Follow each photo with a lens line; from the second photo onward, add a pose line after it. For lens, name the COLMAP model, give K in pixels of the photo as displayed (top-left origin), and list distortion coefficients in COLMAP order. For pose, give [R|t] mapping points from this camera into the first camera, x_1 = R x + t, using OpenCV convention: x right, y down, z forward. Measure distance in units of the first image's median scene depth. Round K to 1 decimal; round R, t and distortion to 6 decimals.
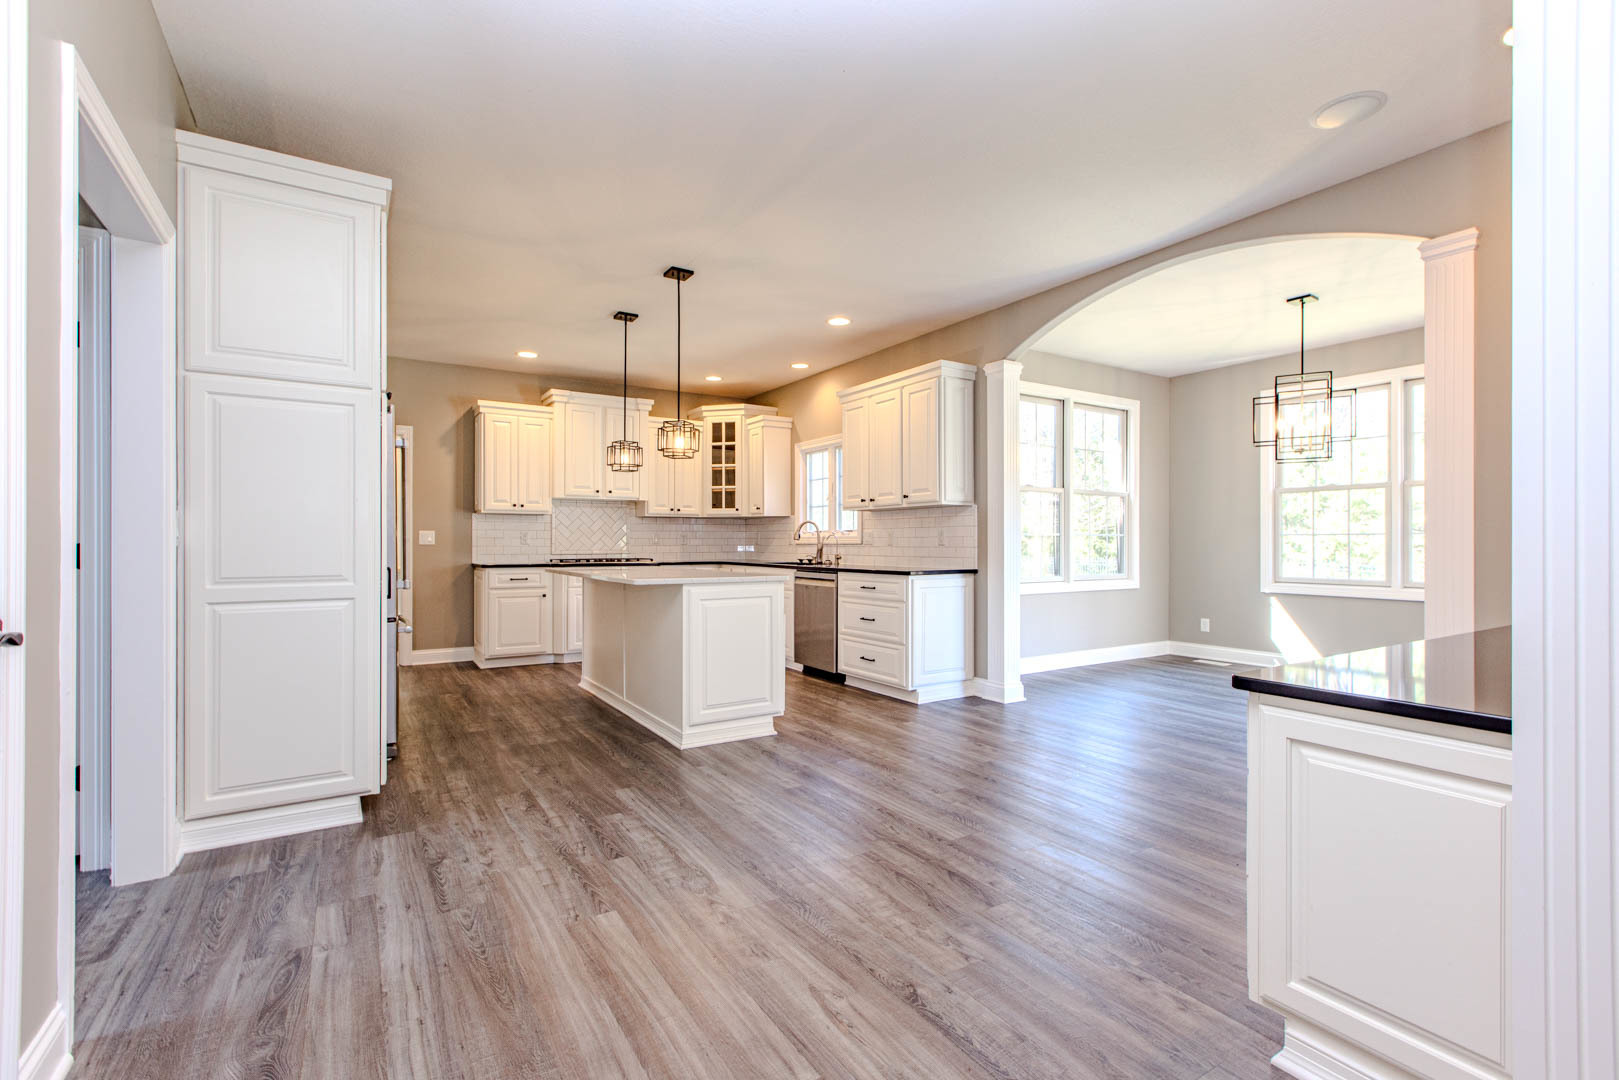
lens RADIAL K [[725.5, 0, 806.2], [0, 725.5, 537.0], [0, 0, 1]] dist [0.001959, -0.000332]
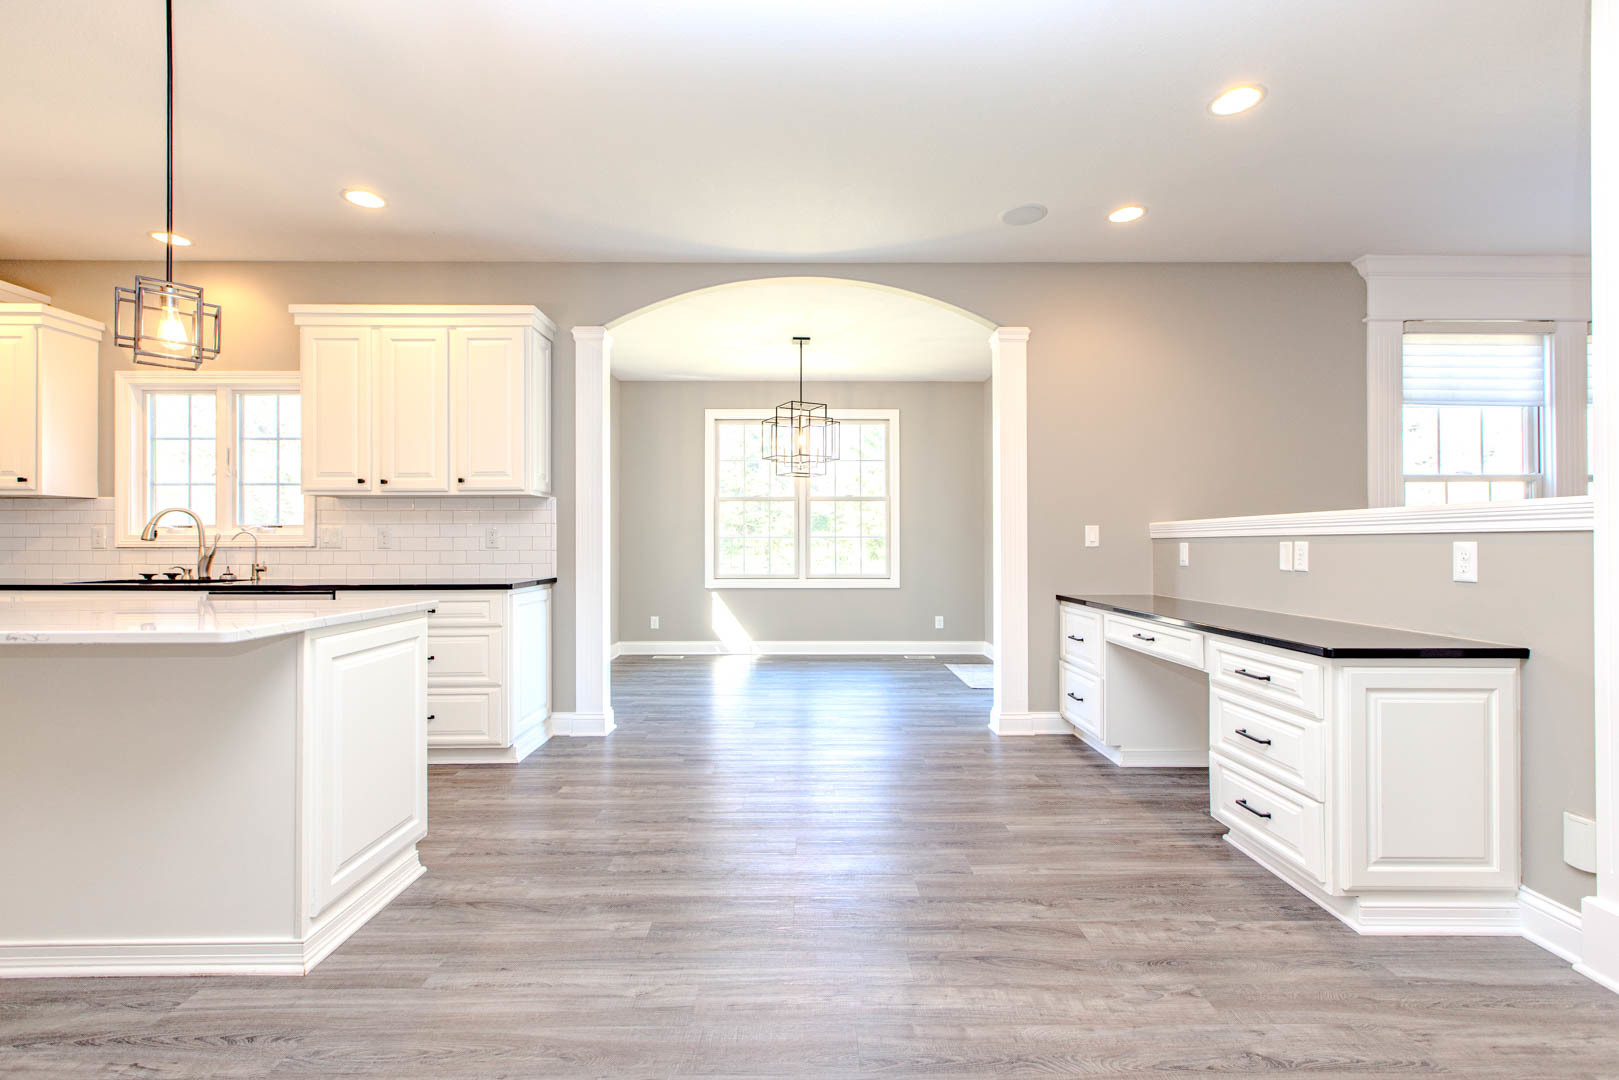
lens RADIAL K [[725.5, 0, 808.8], [0, 725.5, 538.4], [0, 0, 1]] dist [0.001959, -0.000332]
pose [[0.525887, 0.005858, 0.850534, -0.248921], [-0.005672, 0.999978, -0.003381, 0.001978], [-0.850536, -0.003046, 0.525909, 0.281614]]
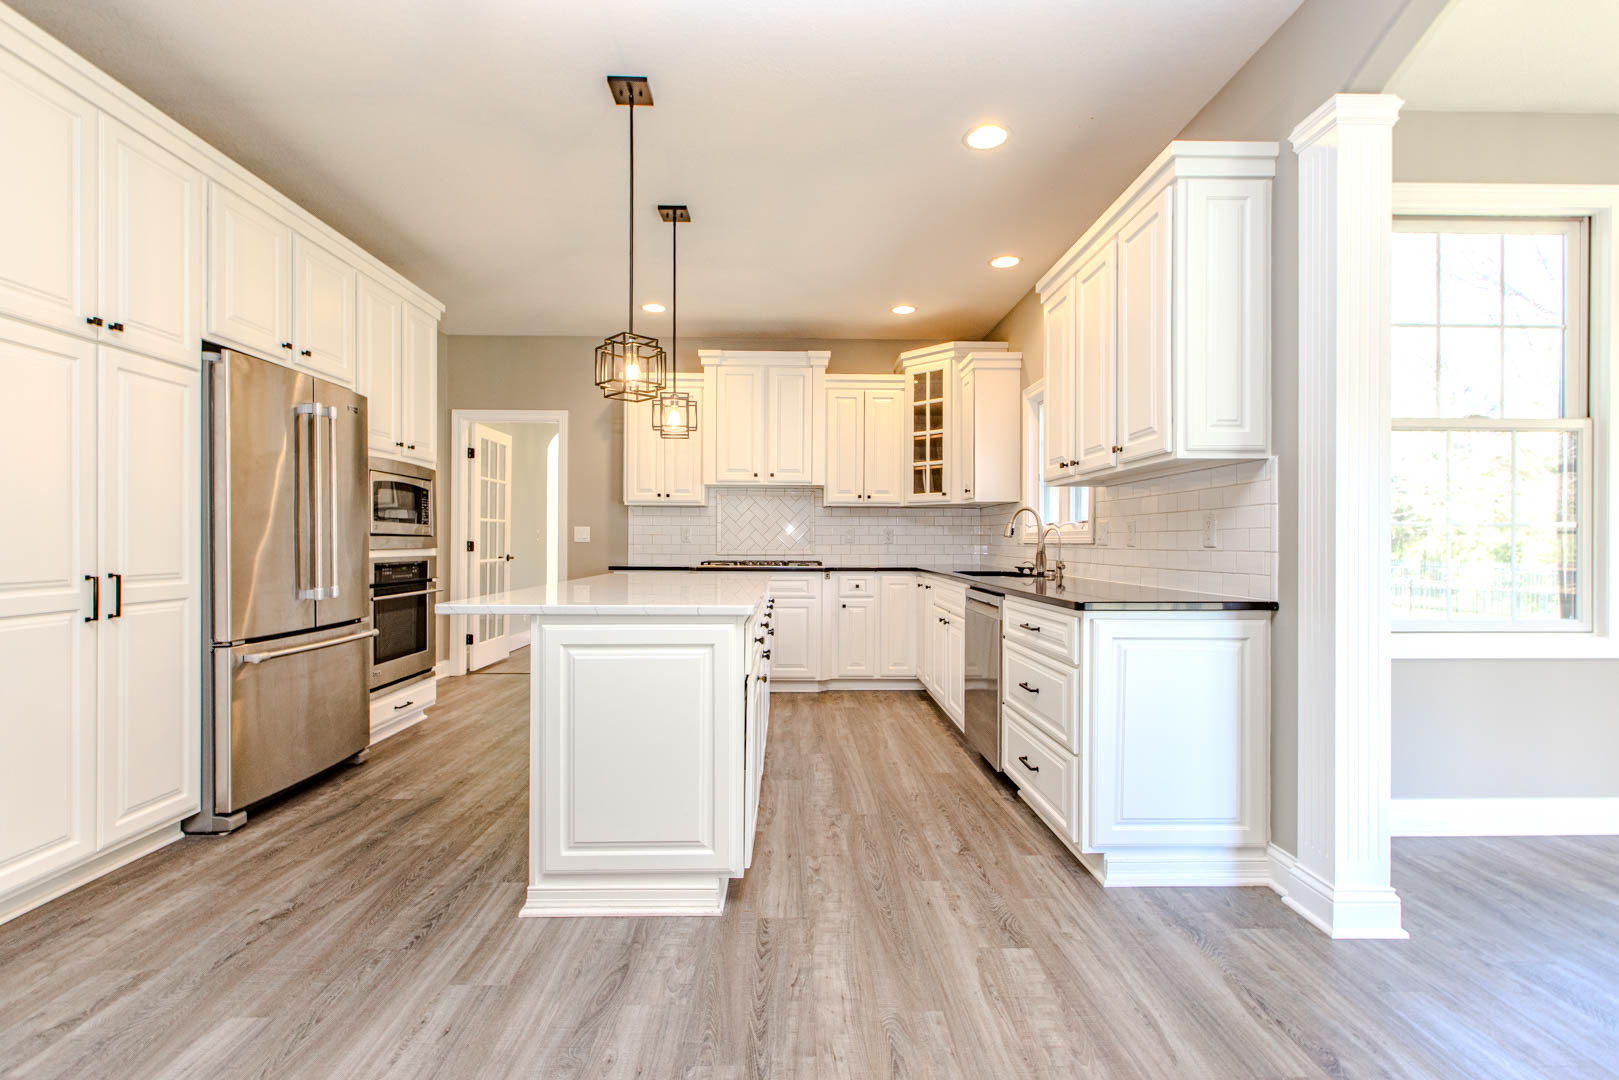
lens RADIAL K [[725.5, 0, 806.0], [0, 725.5, 542.2], [0, 0, 1]] dist [0.001959, -0.000332]
pose [[0.858495, 0.003995, -0.512806, 0.178365], [0.000760, 0.999959, 0.009063, 0.002934], [0.512821, -0.008170, 0.858457, 0.390502]]
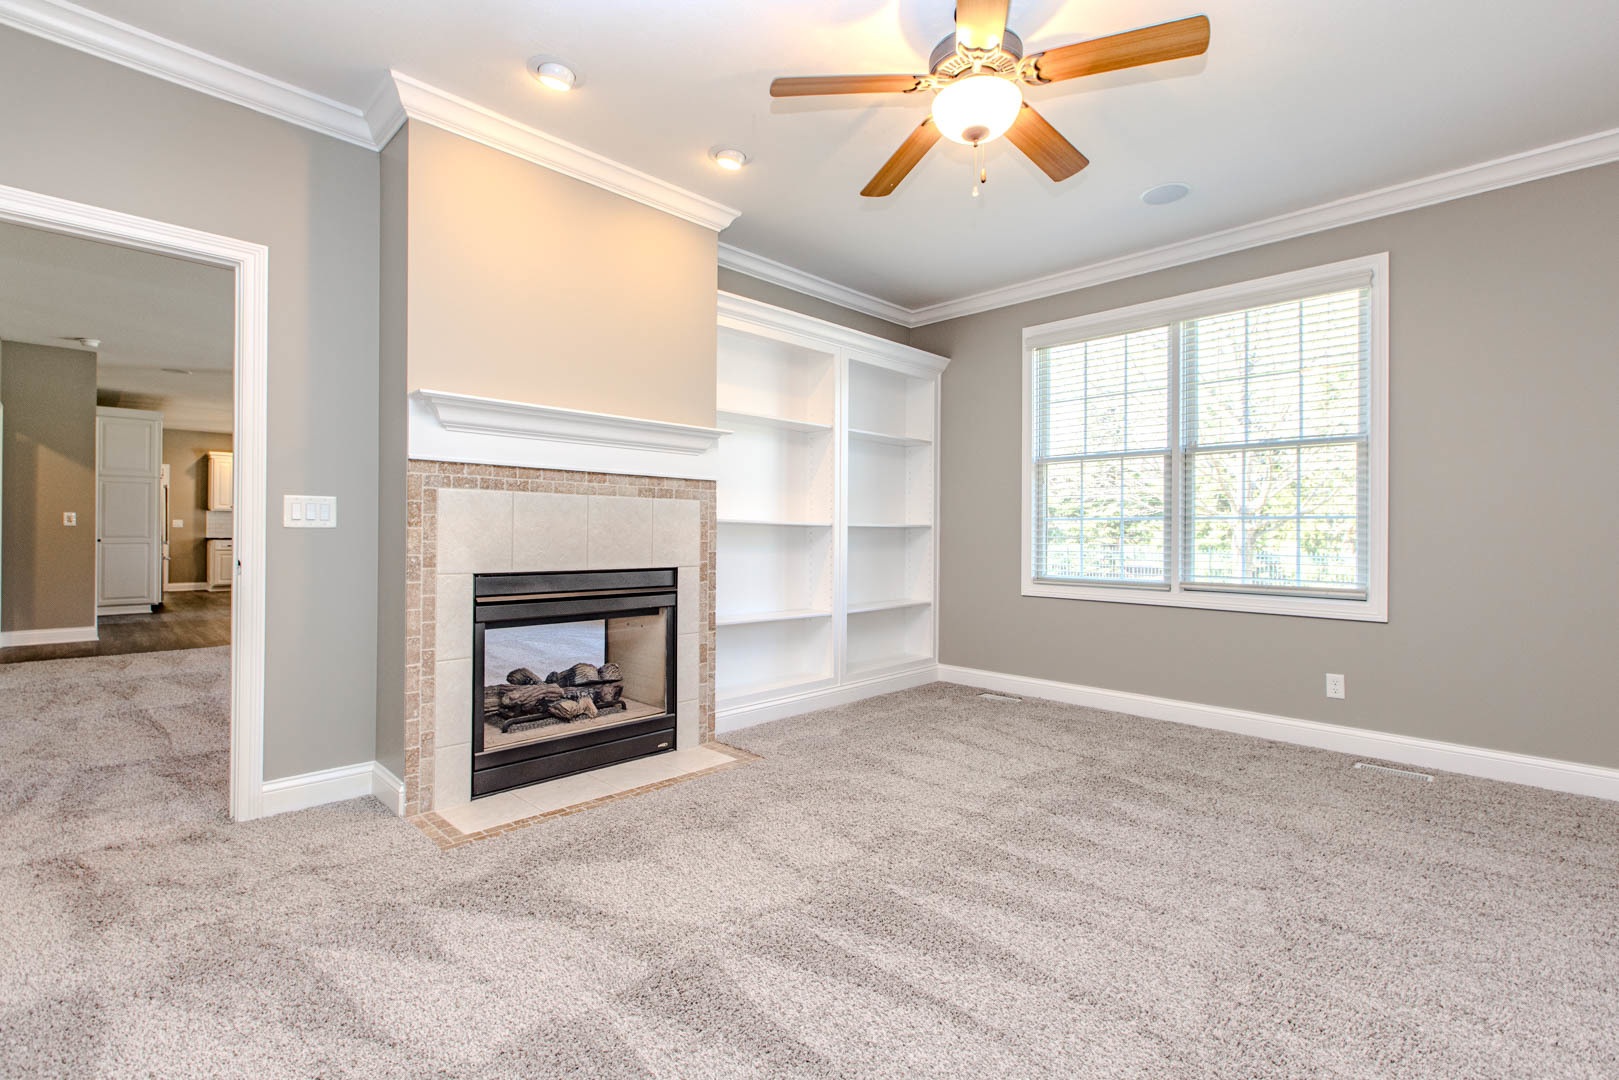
lens RADIAL K [[725.5, 0, 802.3], [0, 725.5, 534.7], [0, 0, 1]] dist [0.001959, -0.000332]
pose [[0.974907, 0.010328, 0.222375, 0.657487], [-0.012896, 0.999866, 0.010099, -0.010483], [-0.222241, -0.012713, 0.974909, -1.234467]]
